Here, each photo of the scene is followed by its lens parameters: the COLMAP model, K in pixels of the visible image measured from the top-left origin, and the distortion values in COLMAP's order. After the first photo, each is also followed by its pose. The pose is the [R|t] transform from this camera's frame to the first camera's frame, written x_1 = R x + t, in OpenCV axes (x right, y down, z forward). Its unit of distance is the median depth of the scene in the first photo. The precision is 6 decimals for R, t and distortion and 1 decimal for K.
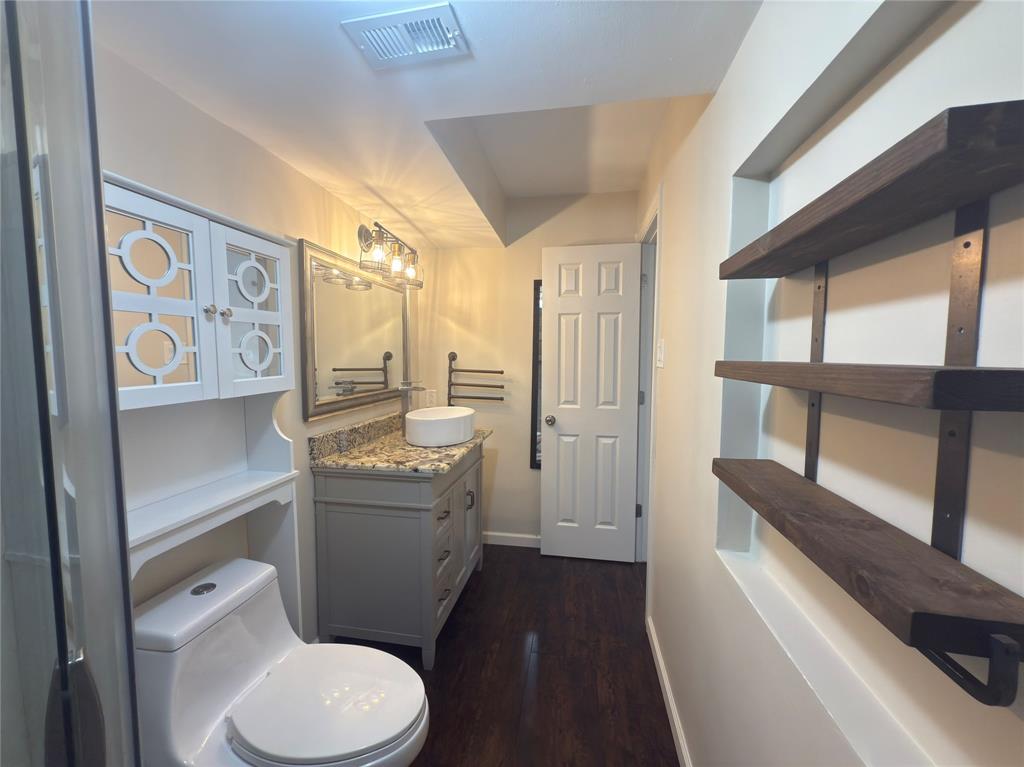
lens RADIAL K [[406.4, 0, 512.0], [0, 406.4, 383.5], [0, 0, 1]] dist [-0.000606, -0.000180]
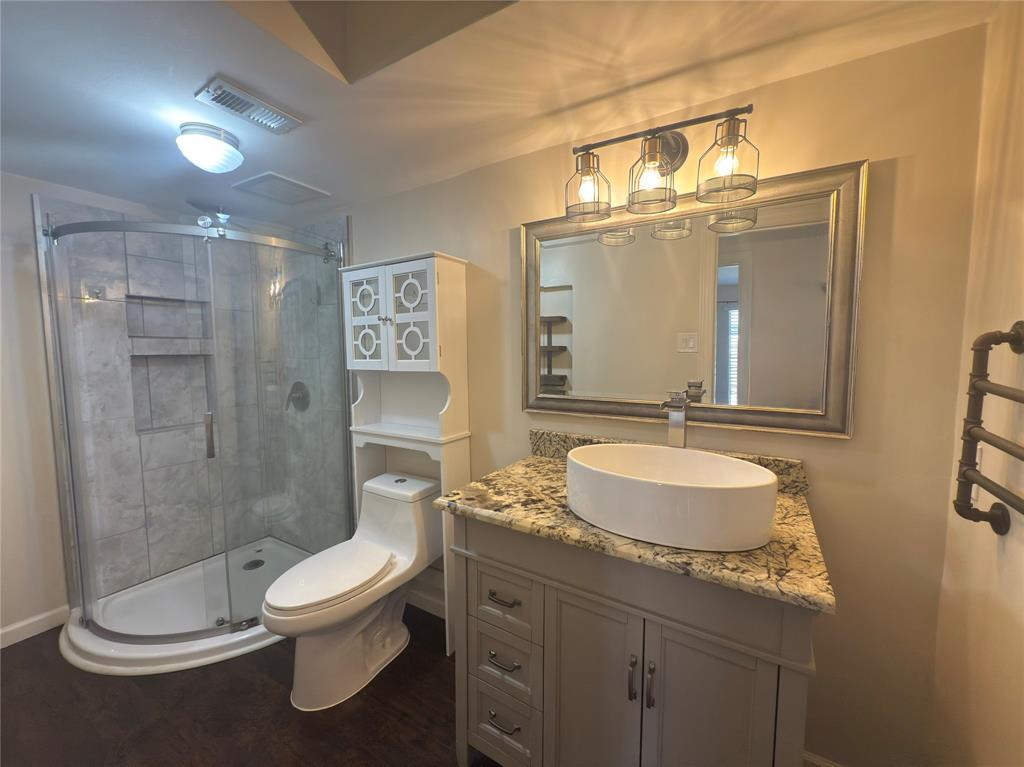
lens RADIAL K [[406.4, 0, 512.0], [0, 406.4, 383.5], [0, 0, 1]] dist [-0.000606, -0.000180]
pose [[-0.376265, 0.073063, -0.923627, 0.583620], [-0.059807, 0.992891, 0.102907, -0.102542], [0.924580, 0.093960, -0.369221, 1.889375]]
